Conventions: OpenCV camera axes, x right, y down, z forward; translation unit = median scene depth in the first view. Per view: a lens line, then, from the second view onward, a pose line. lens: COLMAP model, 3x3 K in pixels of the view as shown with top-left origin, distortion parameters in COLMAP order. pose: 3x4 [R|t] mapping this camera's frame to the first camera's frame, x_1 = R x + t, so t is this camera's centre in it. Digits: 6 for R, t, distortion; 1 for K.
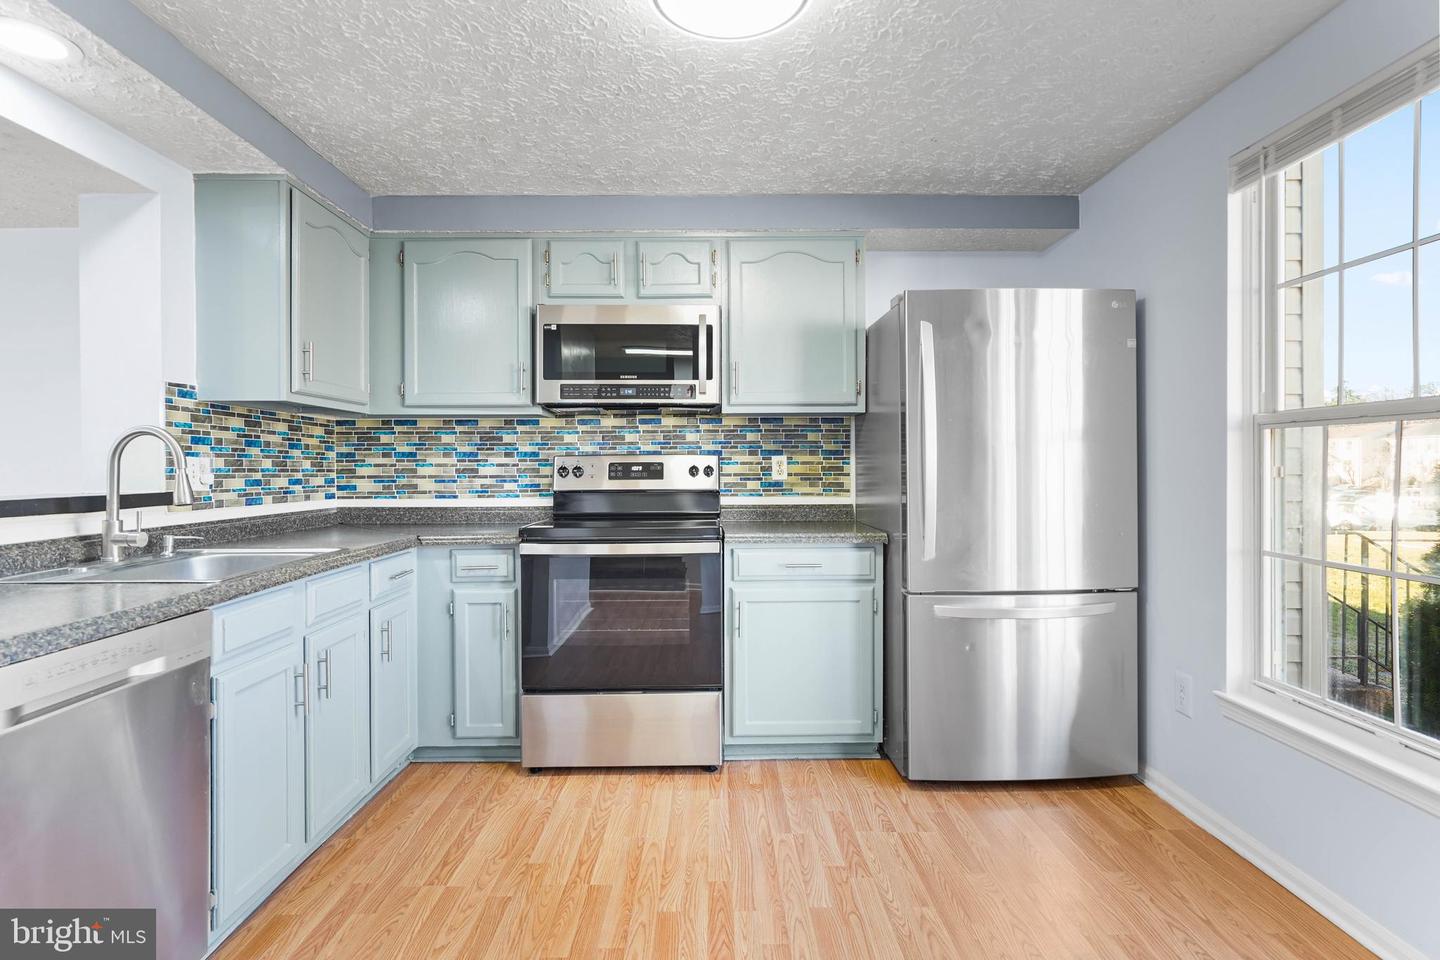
lens RADIAL K [[723.3, 0, 718.8], [0, 723.3, 471.5], [0, 0, 1]] dist [-0.006015, 0.003894]
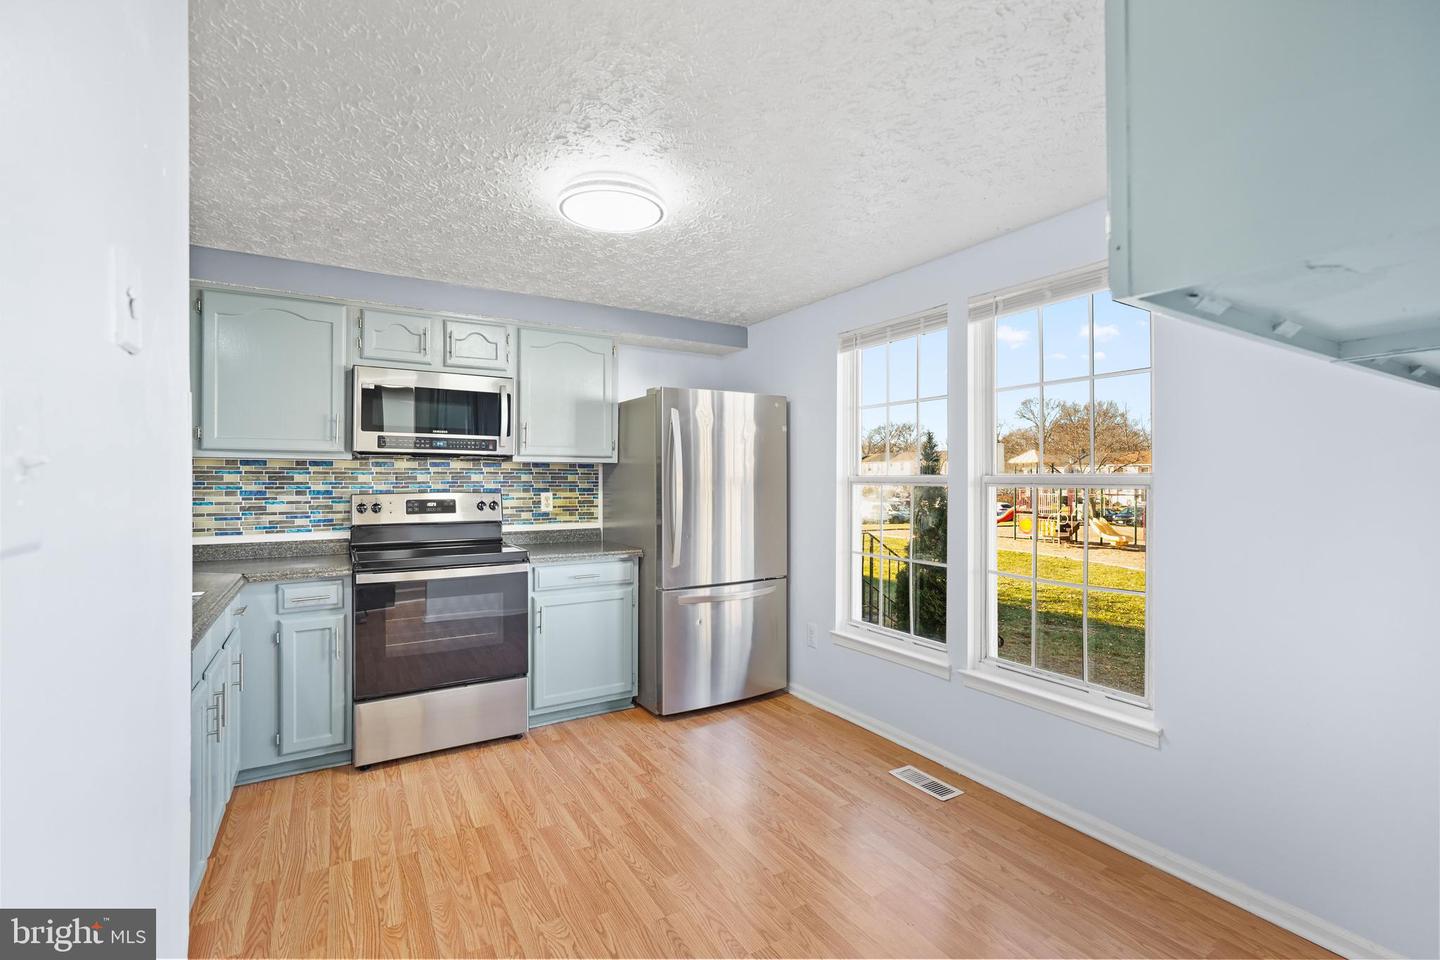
lens RADIAL K [[632.2, 0, 721.5], [0, 632.2, 482.7], [0, 0, 1]] dist [-0.003025, 0.001237]
pose [[0.860806, 0.004235, 0.508915, -0.270699], [-0.003151, 0.999991, -0.002991, -0.044850], [-0.508923, 0.000971, 0.860812, -0.166736]]
